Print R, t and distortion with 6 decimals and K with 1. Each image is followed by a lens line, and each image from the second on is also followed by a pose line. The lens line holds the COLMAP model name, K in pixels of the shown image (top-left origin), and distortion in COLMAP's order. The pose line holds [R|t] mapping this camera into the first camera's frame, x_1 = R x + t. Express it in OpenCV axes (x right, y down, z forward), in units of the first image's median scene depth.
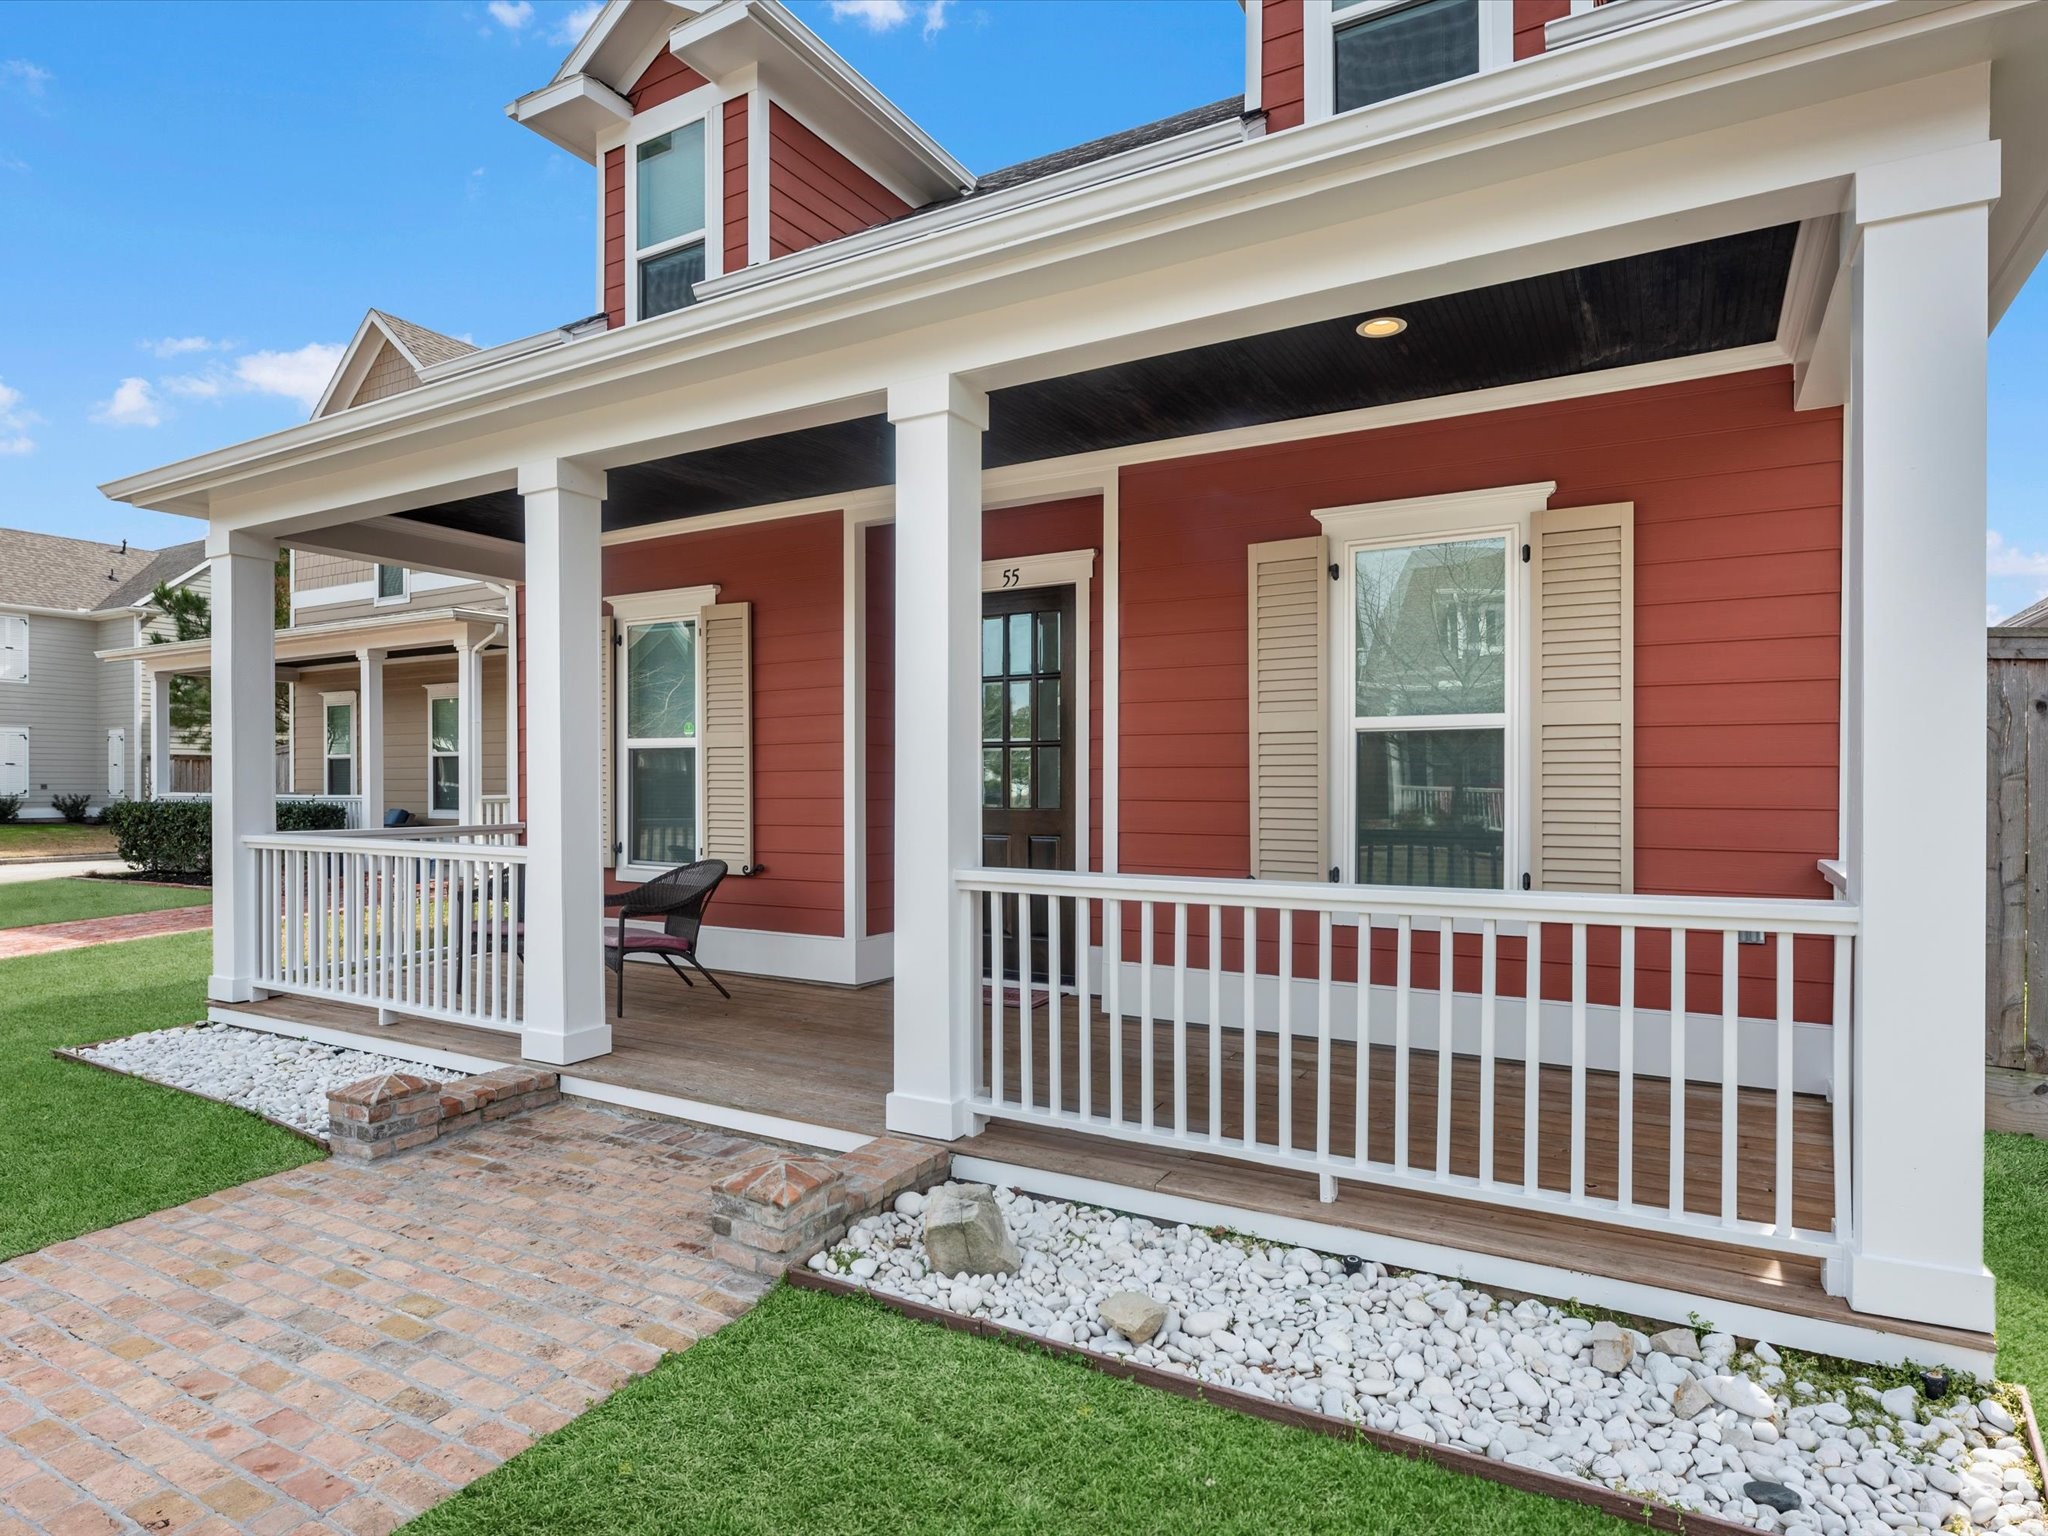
lens RADIAL K [[1129.3, 0, 1023.4], [0, 1129.3, 773.4], [0, 0, 1]] dist [0.005612, 0.000160]
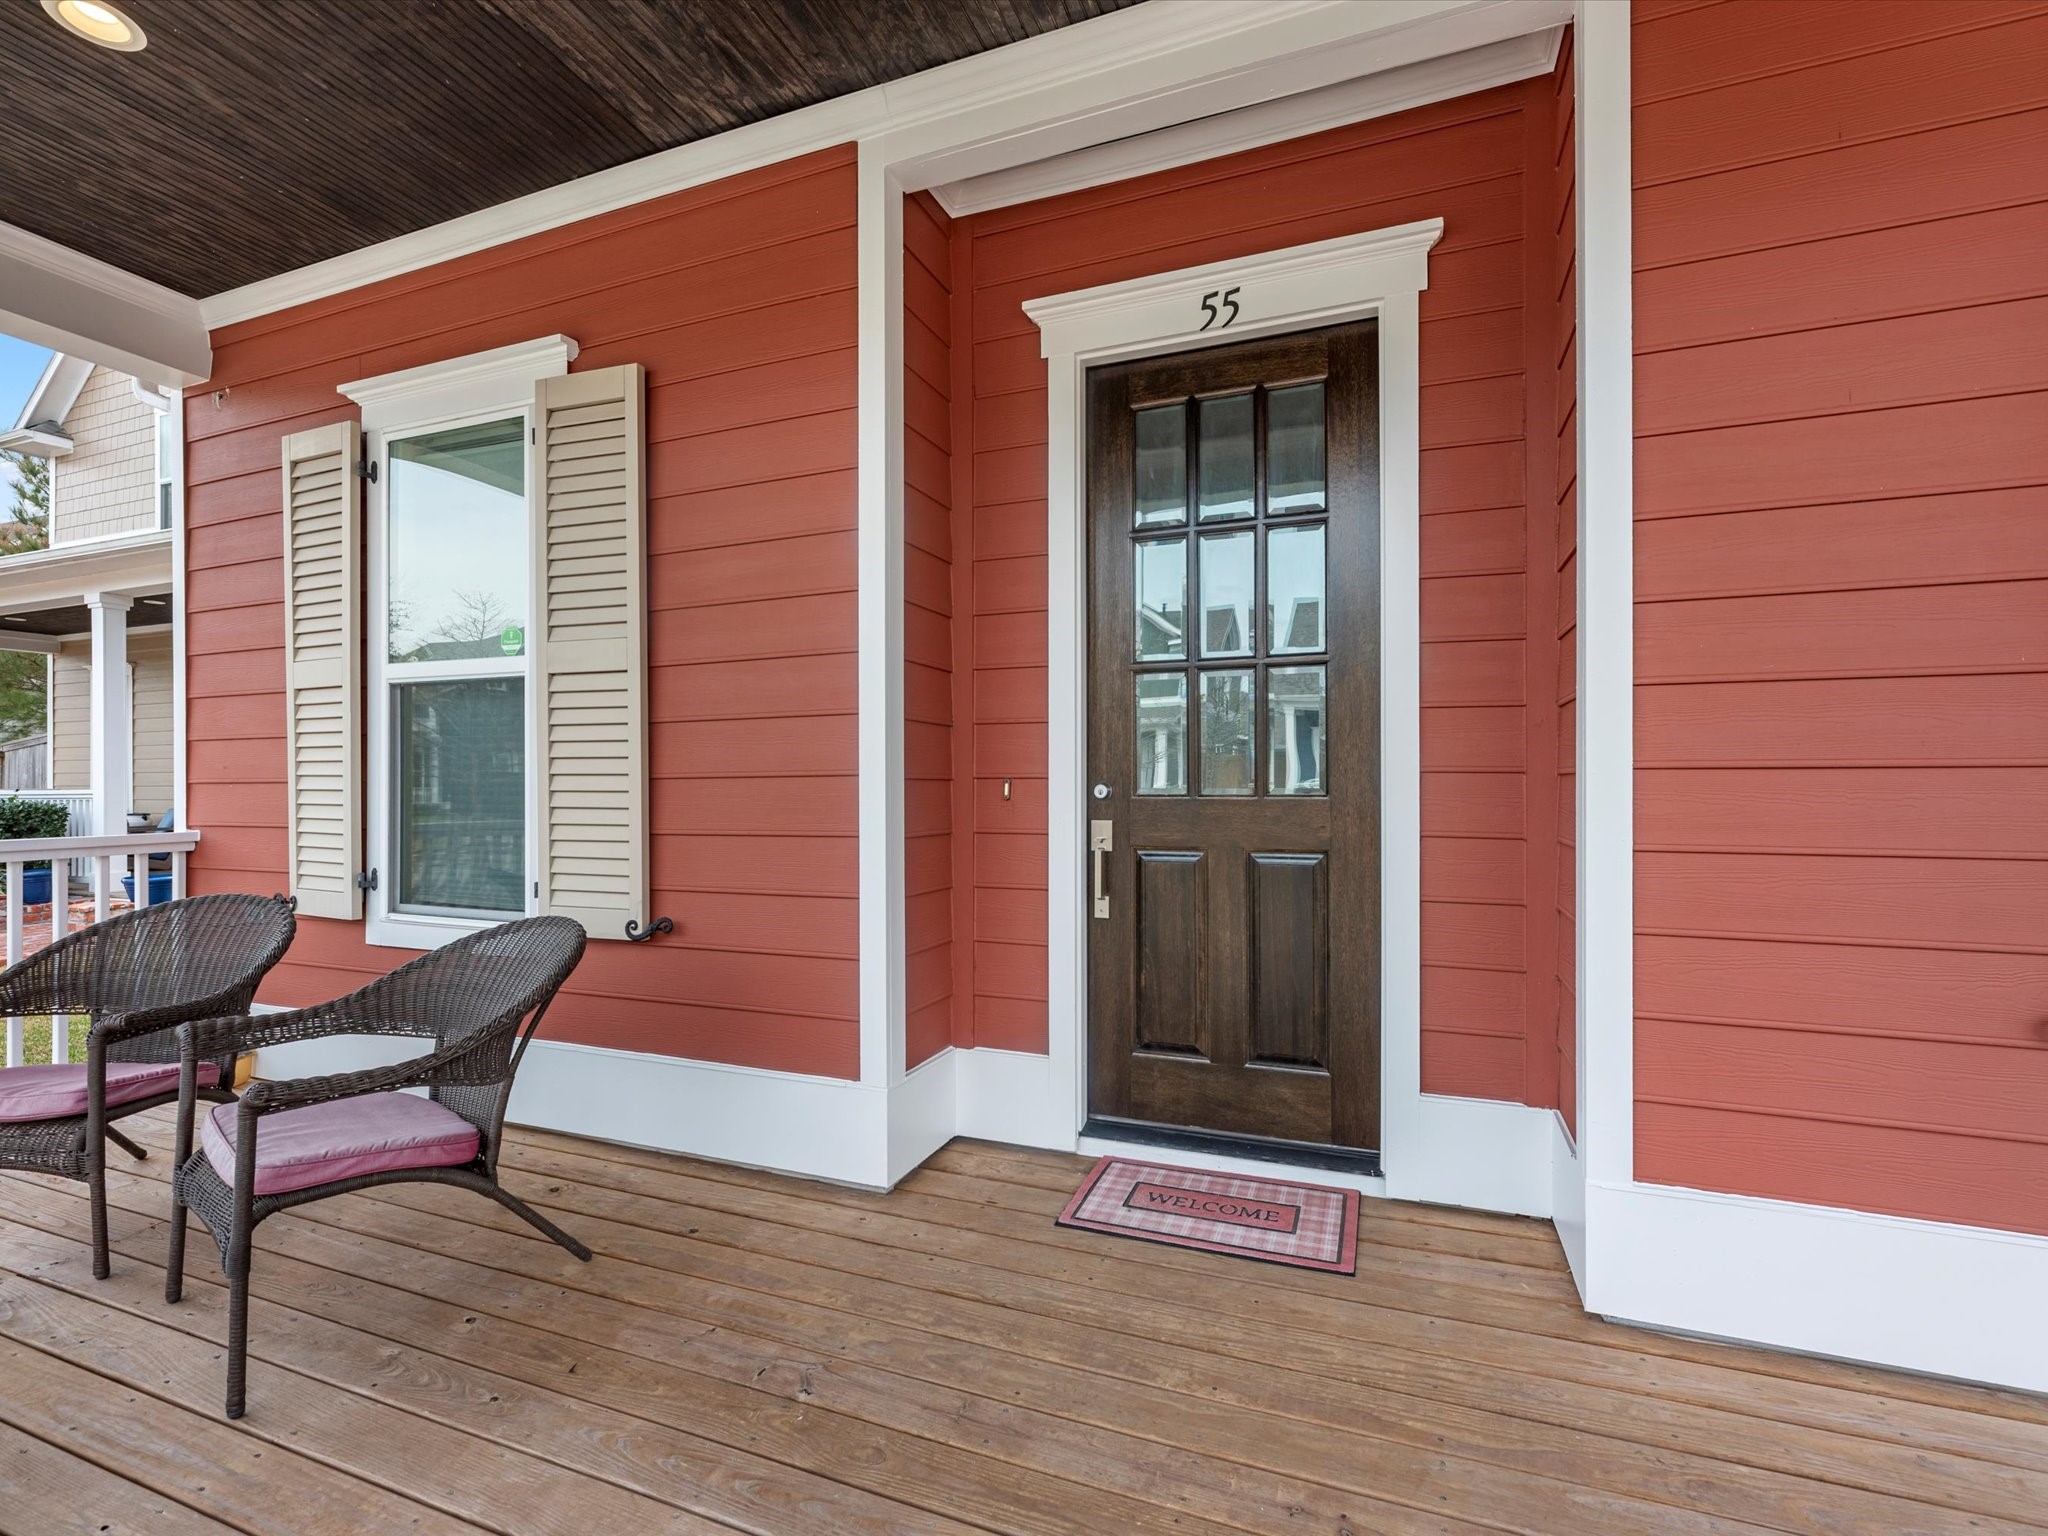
lens RADIAL K [[939.6, 0, 1020.7], [0, 939.6, 774.6], [0, 0, 1]] dist [-0.004039, -0.000561]
pose [[0.988808, -0.000649, 0.149194, -0.142508], [0.001001, 0.999997, -0.002289, 0.021341], [-0.149192, 0.002412, 0.988805, 0.582110]]
